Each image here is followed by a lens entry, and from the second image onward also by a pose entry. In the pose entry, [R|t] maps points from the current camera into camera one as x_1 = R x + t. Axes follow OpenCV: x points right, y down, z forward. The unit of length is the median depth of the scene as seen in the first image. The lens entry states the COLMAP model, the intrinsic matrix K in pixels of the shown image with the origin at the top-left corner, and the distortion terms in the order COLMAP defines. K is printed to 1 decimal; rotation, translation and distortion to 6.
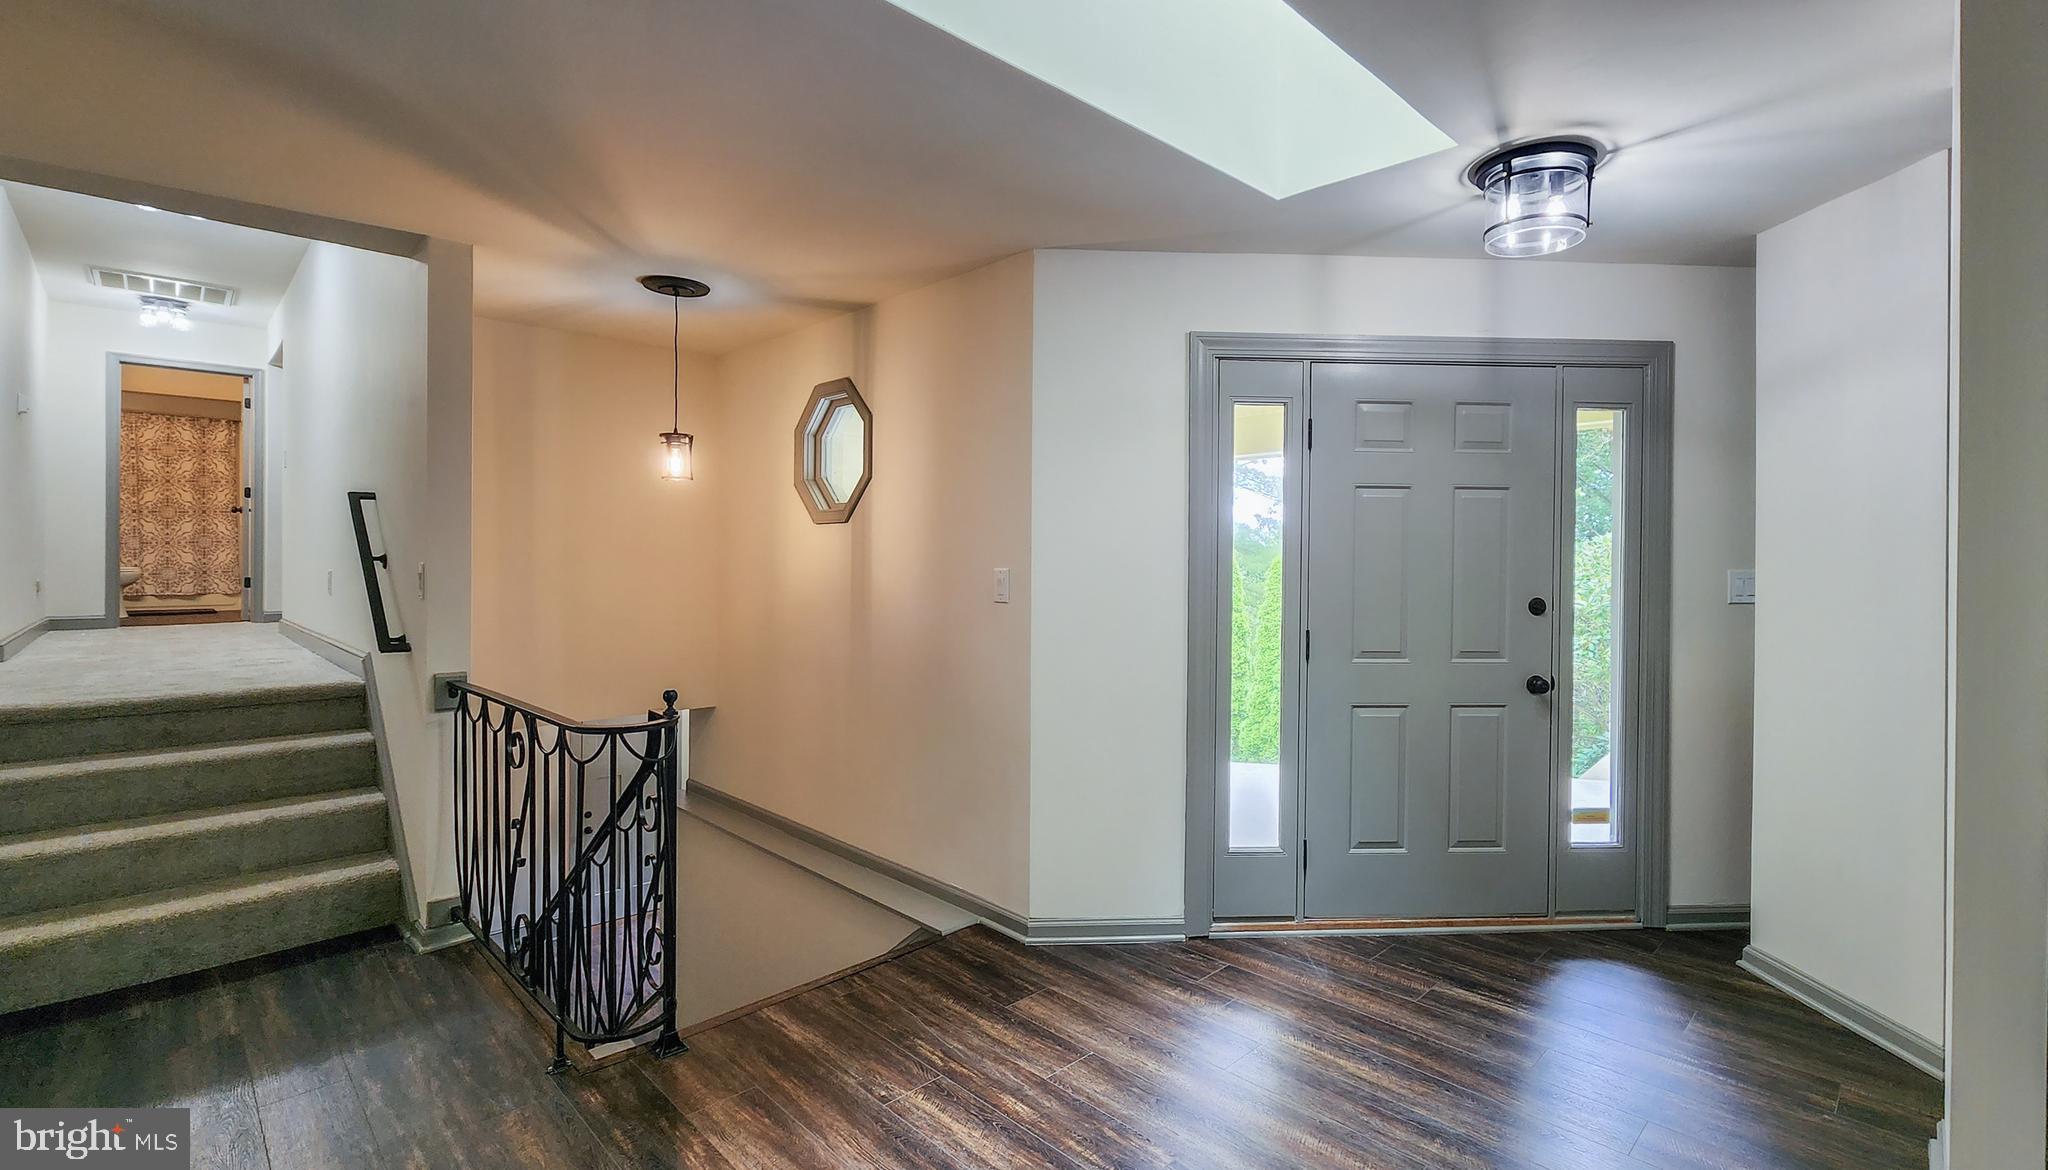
lens RADIAL K [[914.6, 0, 1128.5], [0, 914.6, 567.0], [0, 0, 1]] dist [-0.002207, -0.000148]
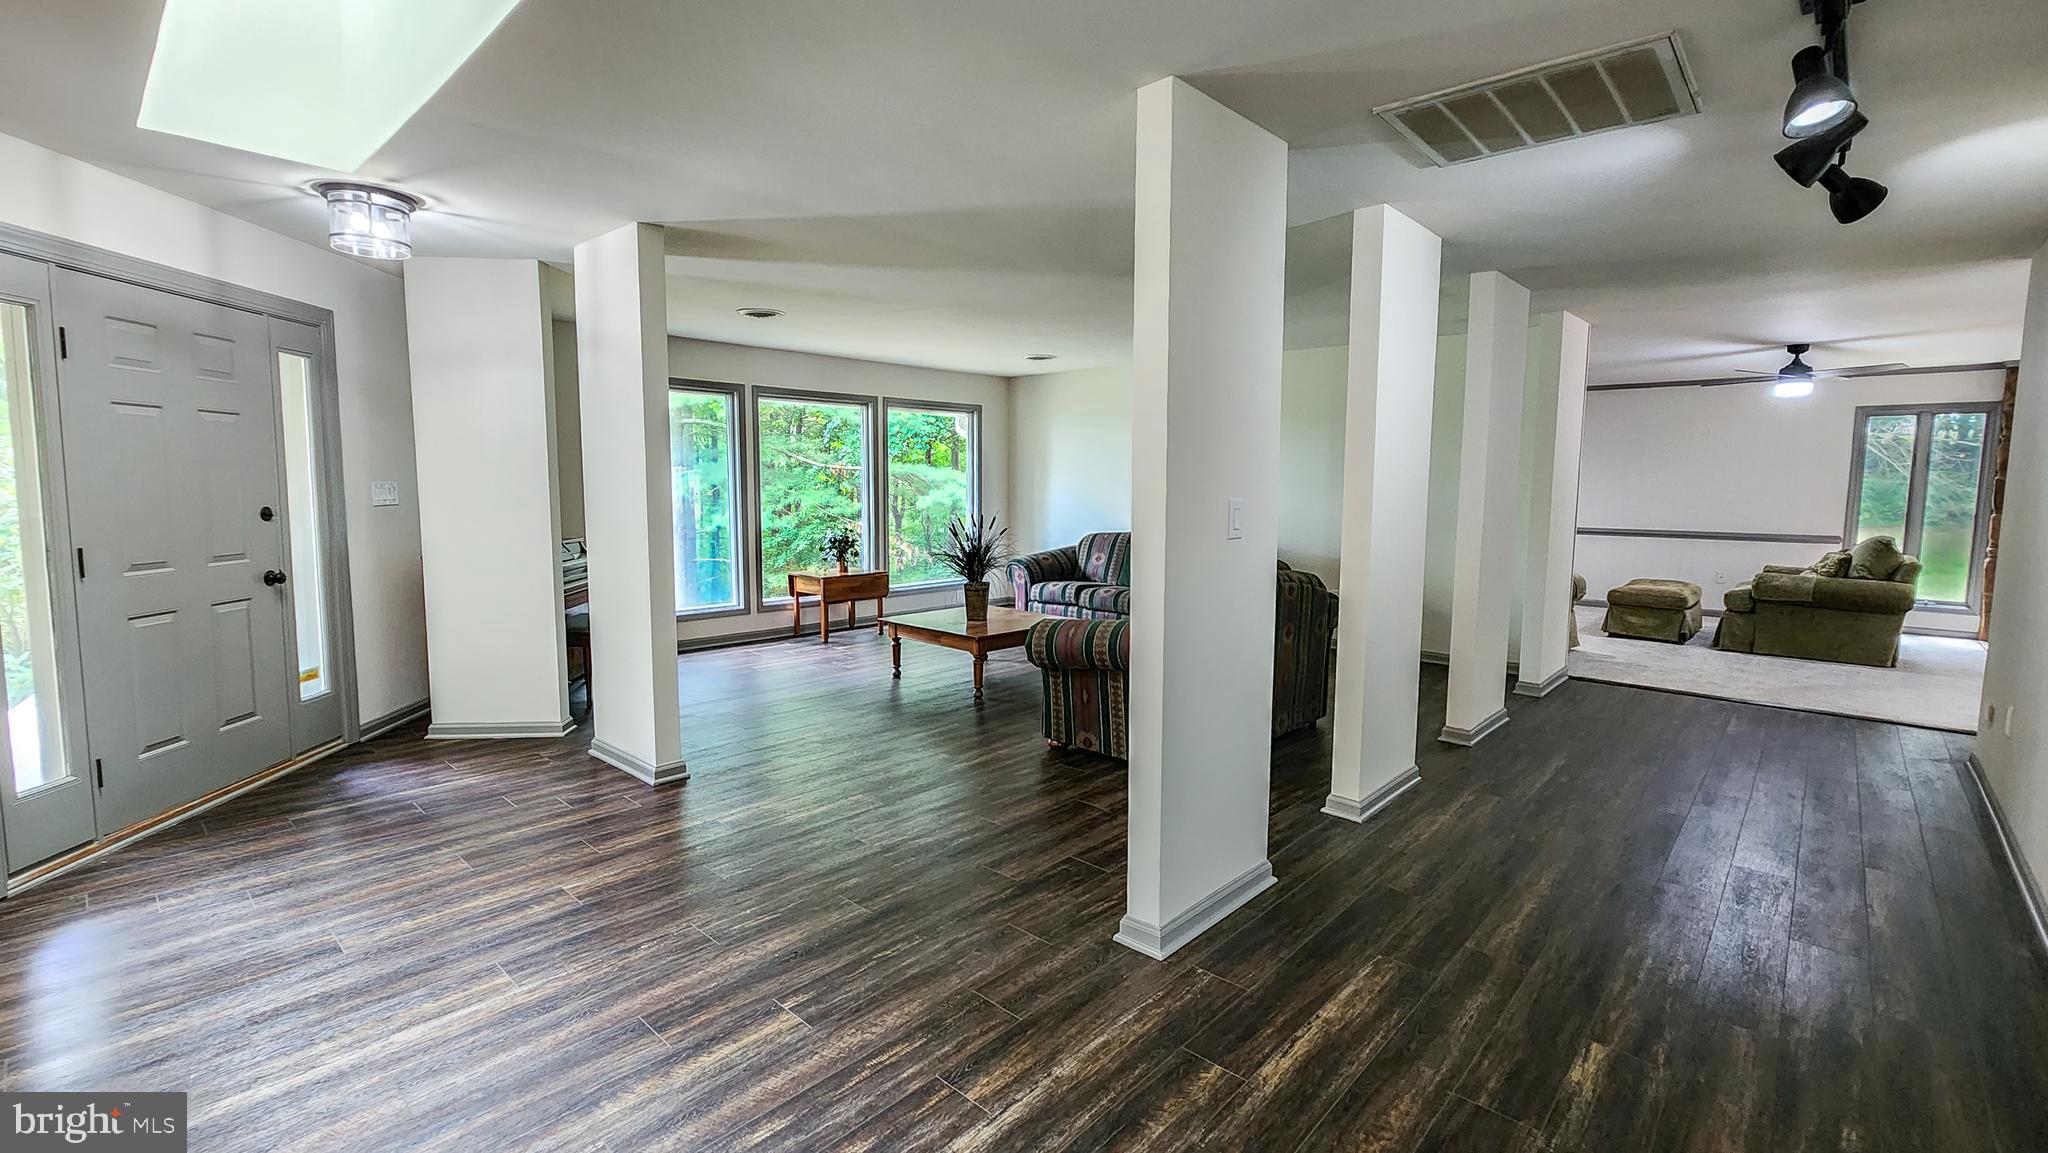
lens RADIAL K [[891.5, 0, 1001.4], [0, 891.5, 573.5], [0, 0, 1]] dist [0.002547, -0.000276]
pose [[0.006670, -0.111011, 0.993797, -0.770567], [-0.000186, 0.993819, 0.111015, -0.010633], [-0.999978, -0.000926, 0.006608, 0.013560]]
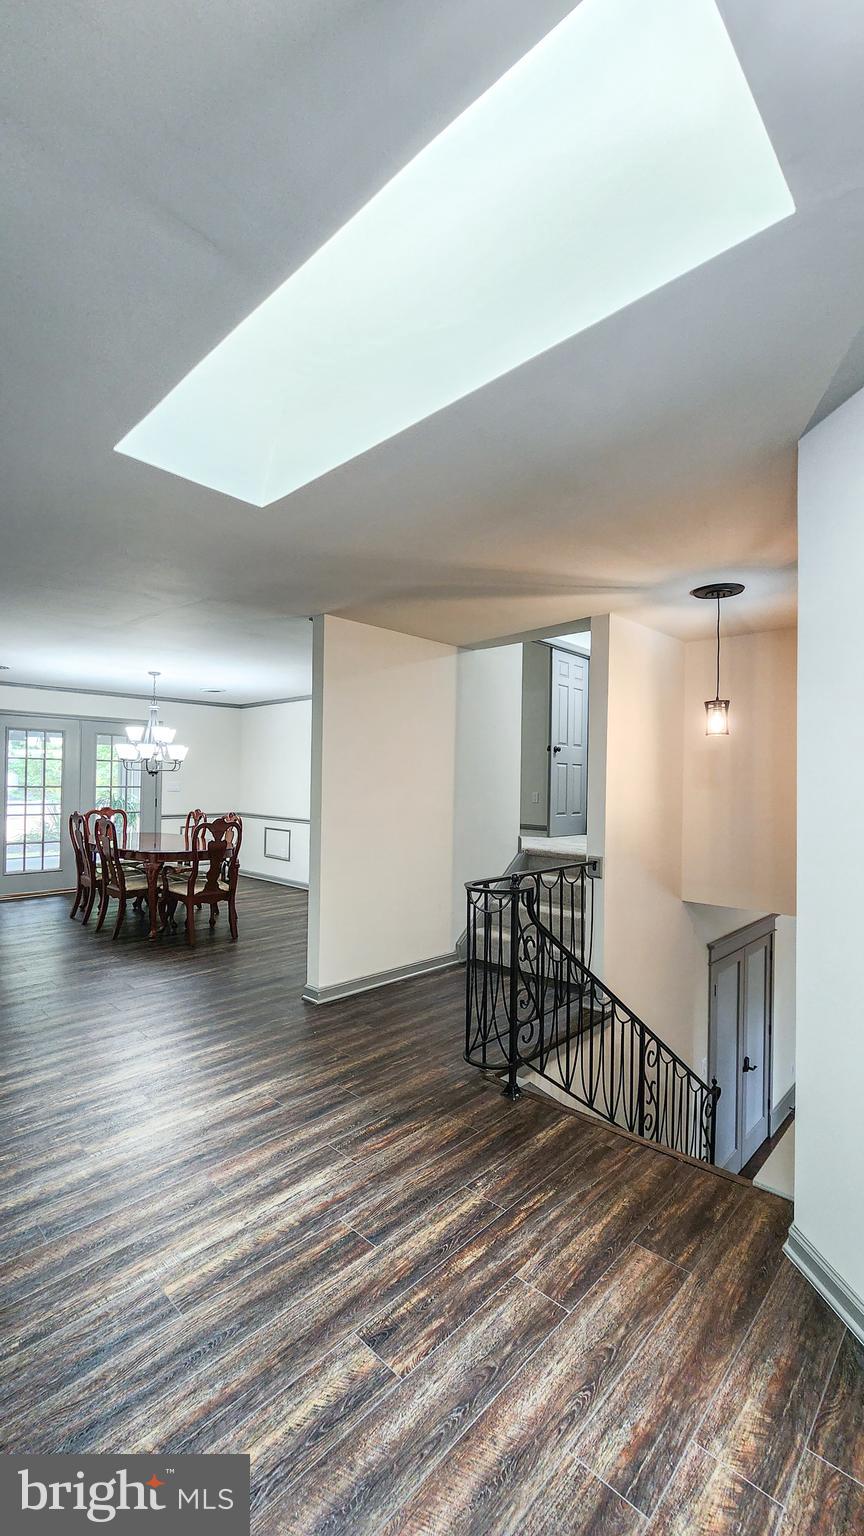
lens RADIAL K [[628.8, 0, 396.7], [0, 628.8, 769.7], [0, 0, 1]] dist [-0.005096, 0.000475]
pose [[-0.040214, -0.024171, -0.998899, 0.506496], [-0.024578, 0.999429, -0.023194, -0.014274], [0.998889, 0.023619, -0.040785, 0.660773]]
